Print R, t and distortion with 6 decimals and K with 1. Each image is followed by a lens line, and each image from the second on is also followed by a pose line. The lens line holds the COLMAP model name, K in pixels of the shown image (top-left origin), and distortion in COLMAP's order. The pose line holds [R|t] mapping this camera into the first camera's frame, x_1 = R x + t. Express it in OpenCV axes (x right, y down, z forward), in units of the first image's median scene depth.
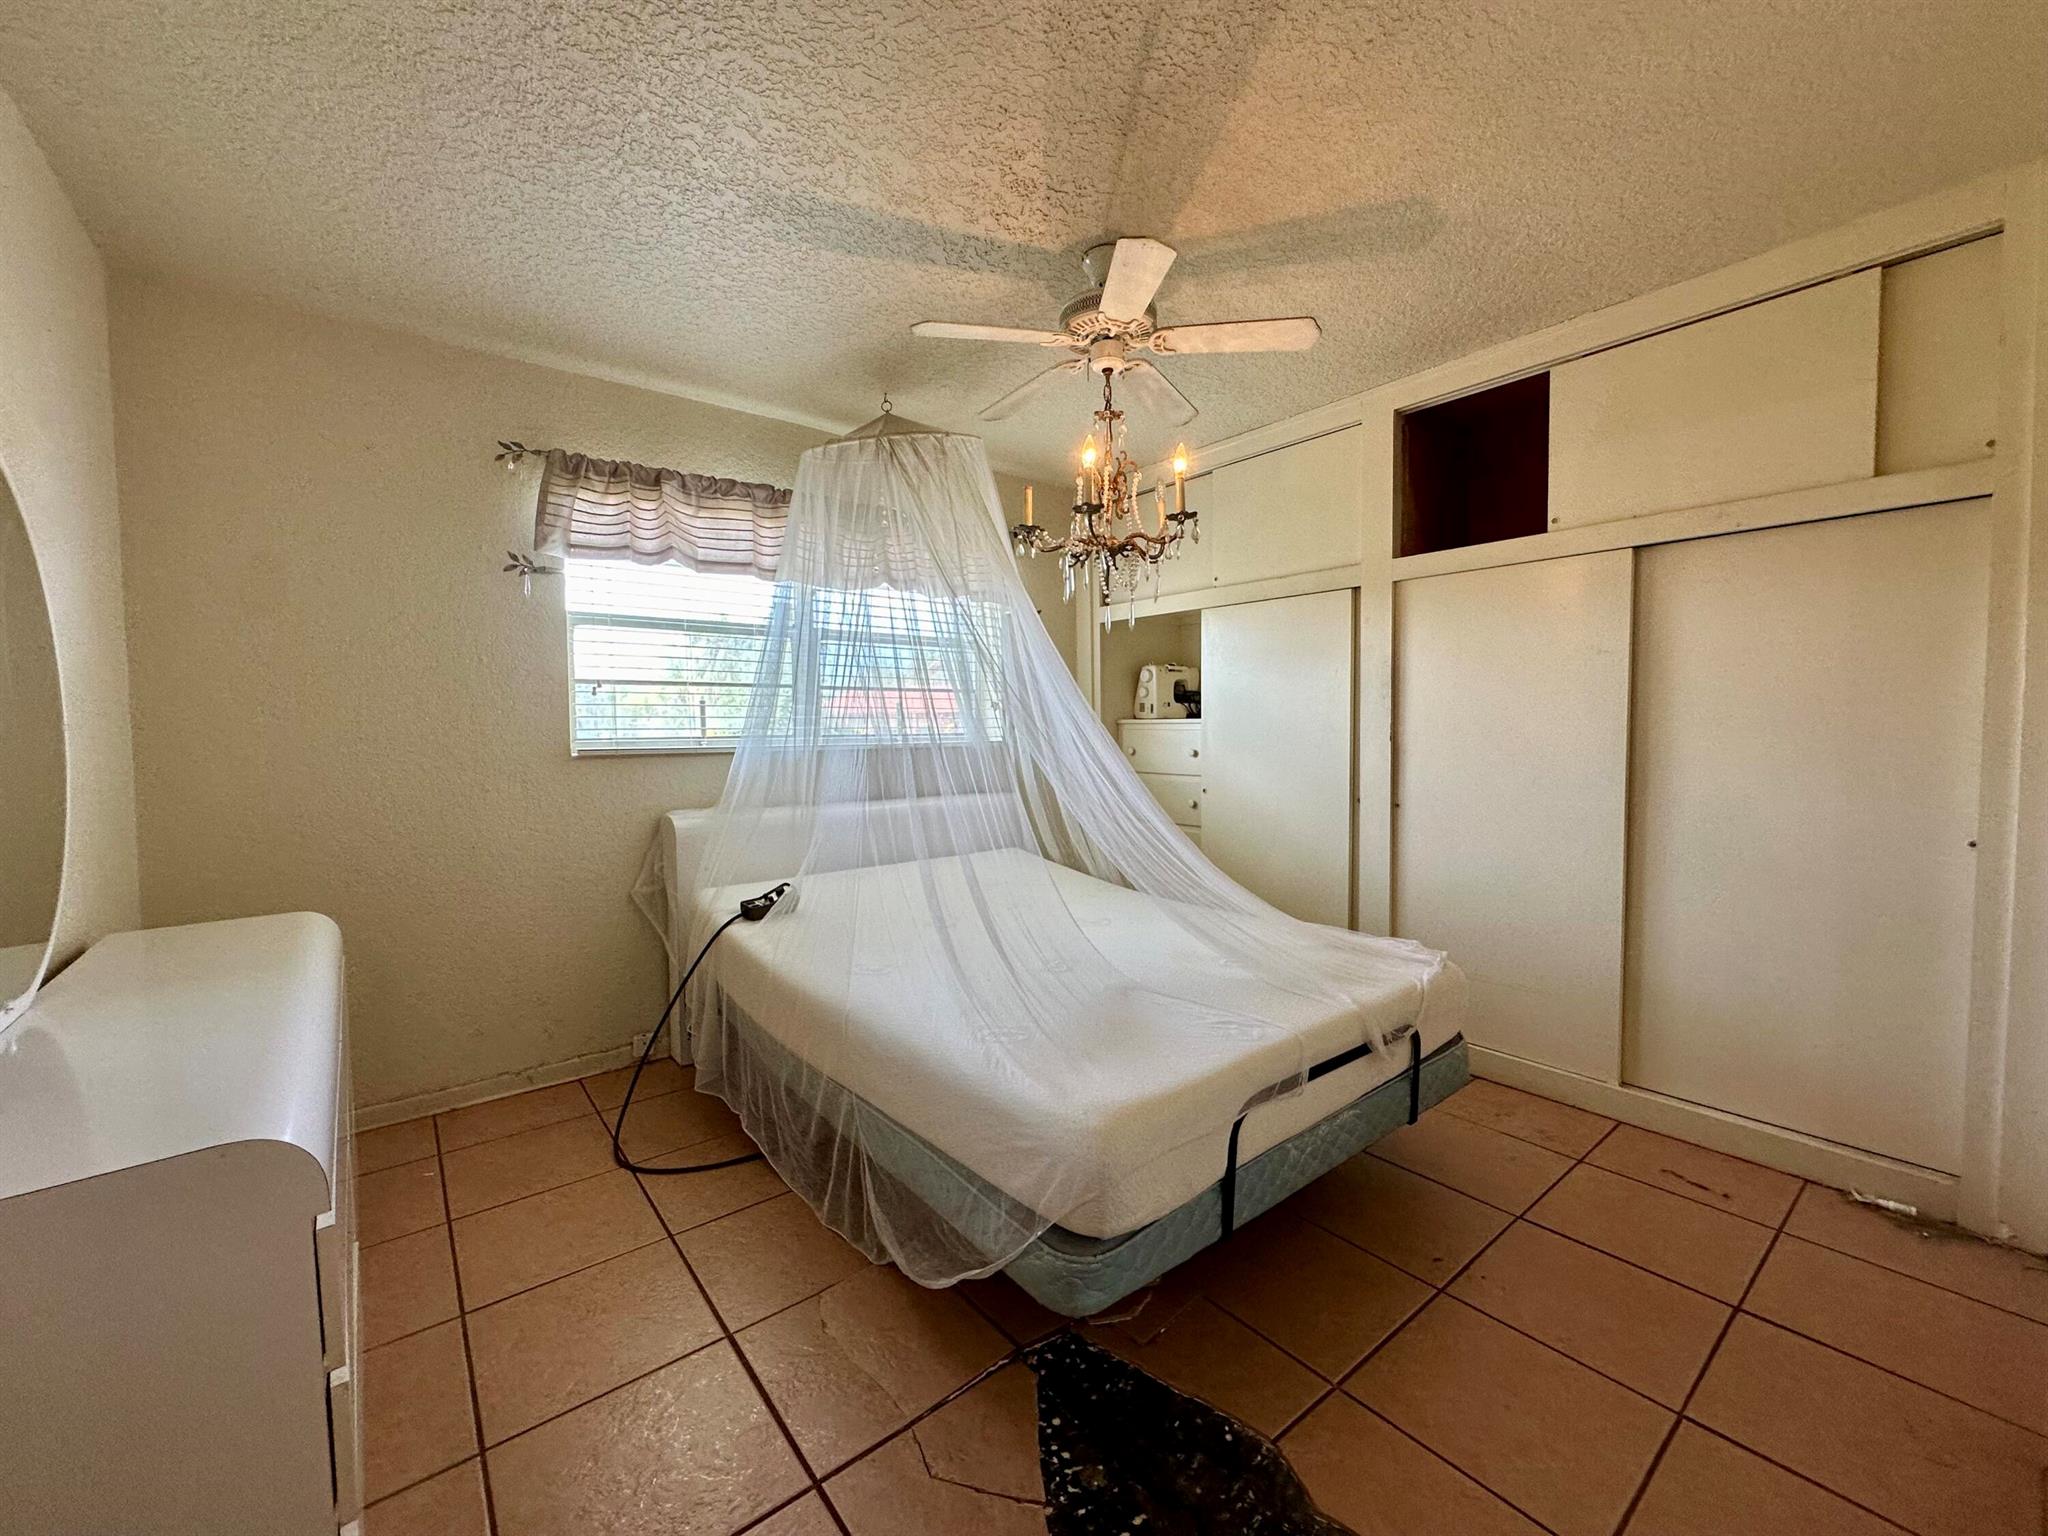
lens RADIAL K [[817.3, 0, 1011.7], [0, 817.3, 769.7], [0, 0, 1]] dist [-0.004296, 0.000832]
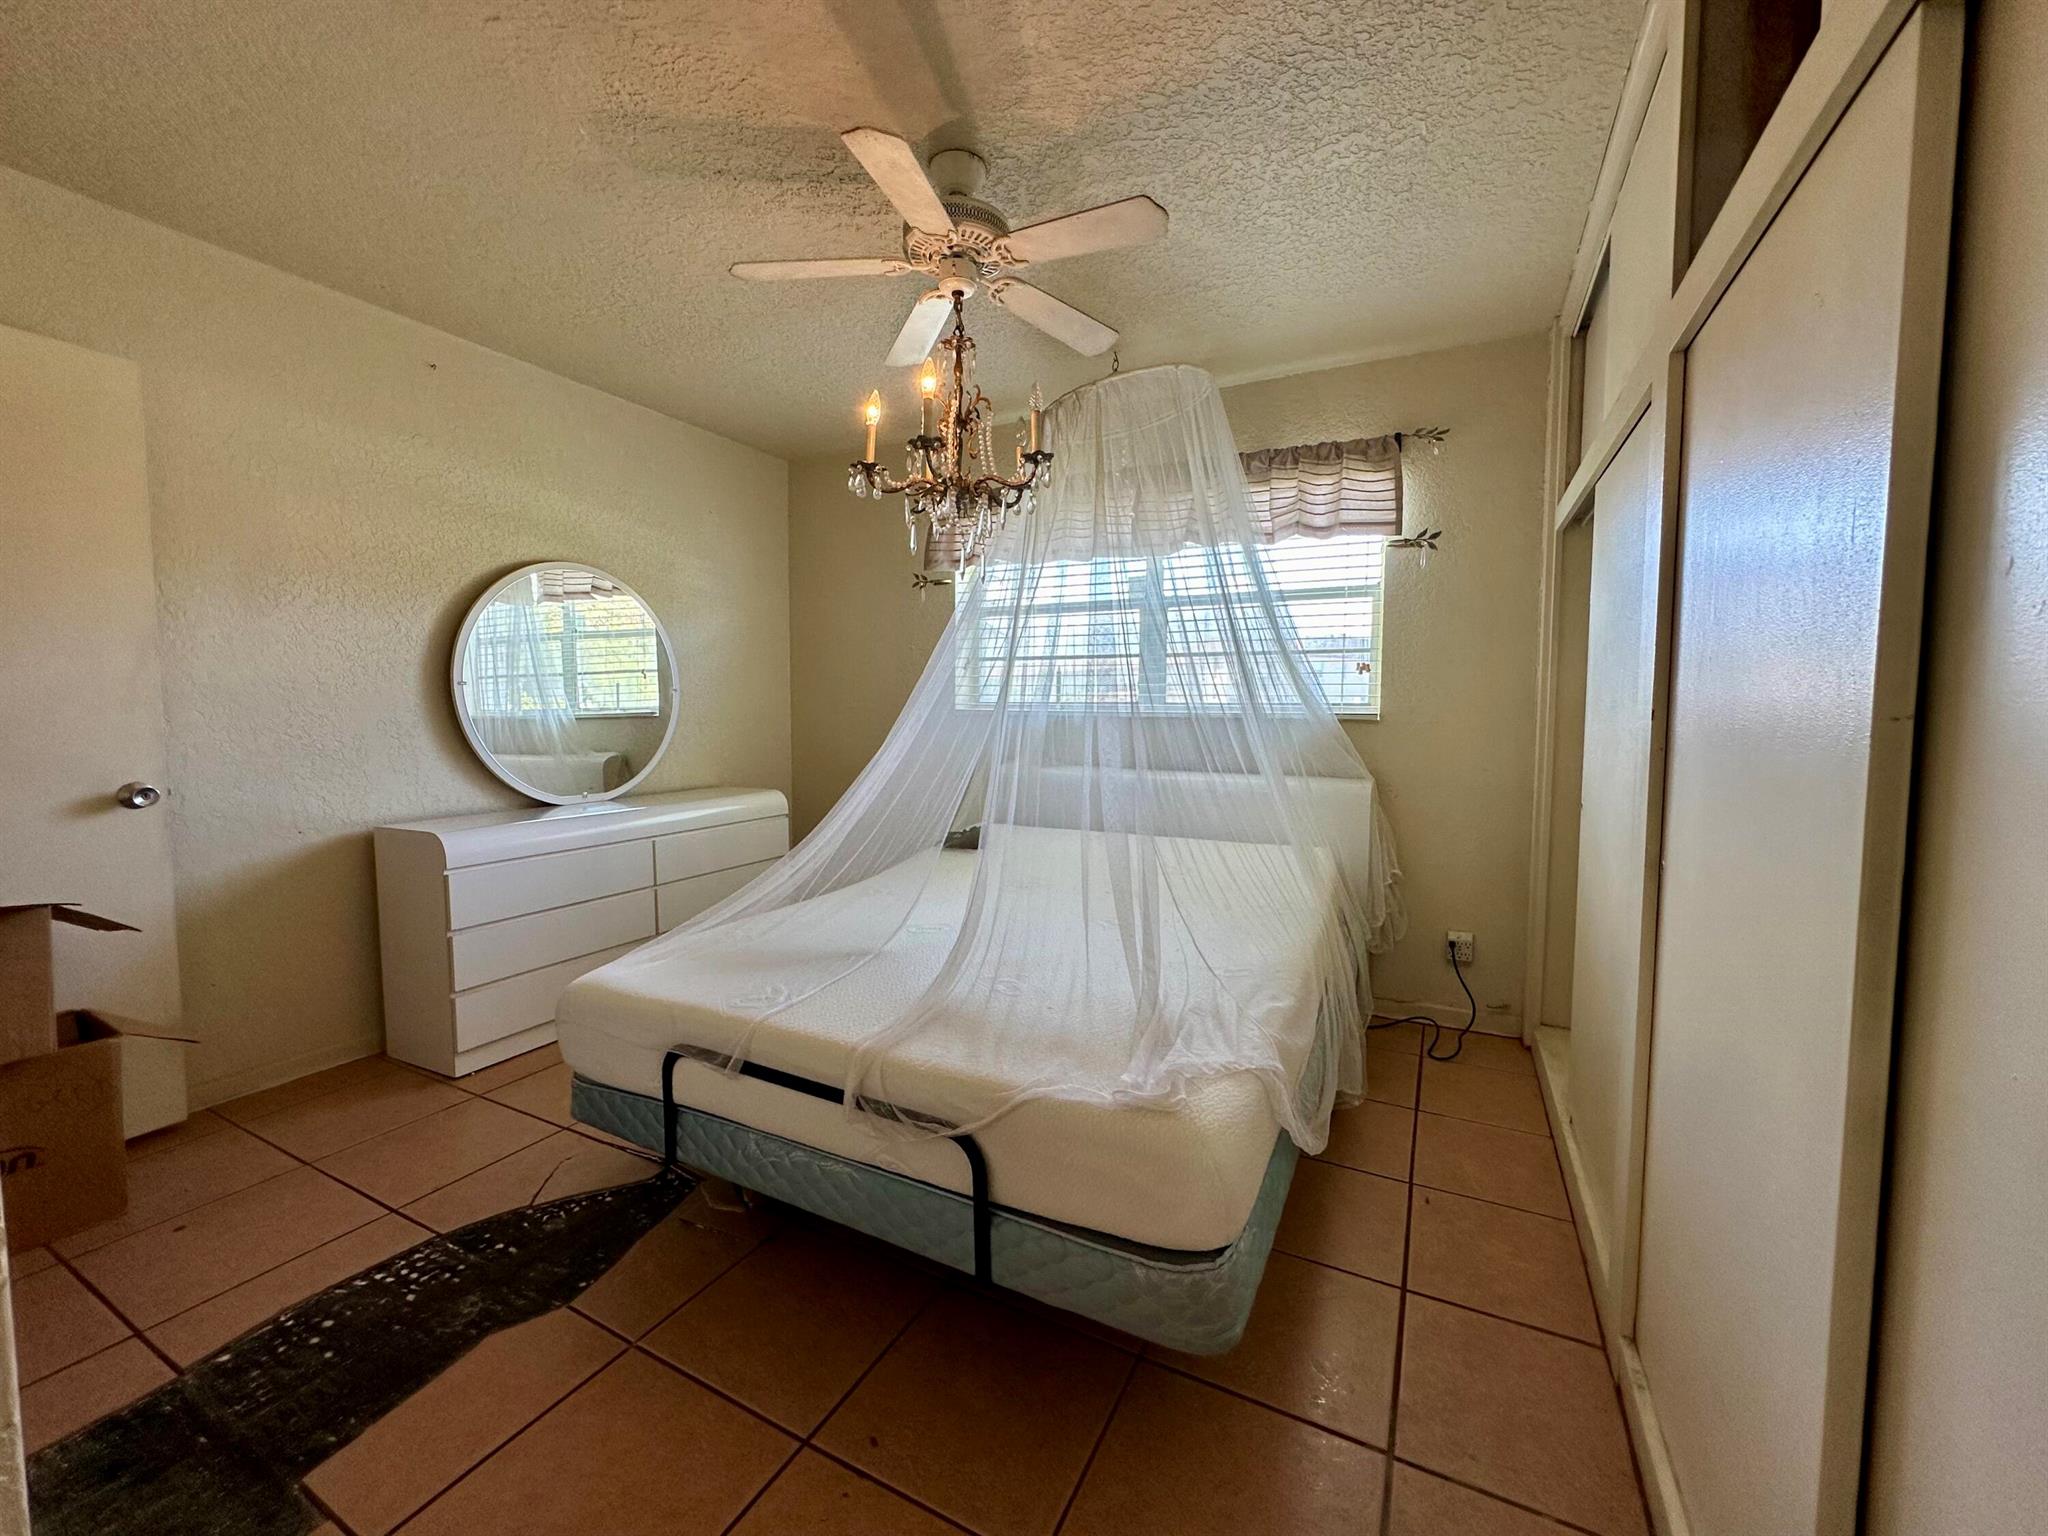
lens RADIAL K [[817.3, 0, 1014.6], [0, 817.3, 759.5], [0, 0, 1]] dist [-0.004296, 0.000832]
pose [[0.406135, 0.072364, -0.910944, 0.804939], [-0.057475, 0.996909, 0.053568, -0.021107], [0.912004, 0.030601, 0.409038, 0.555087]]
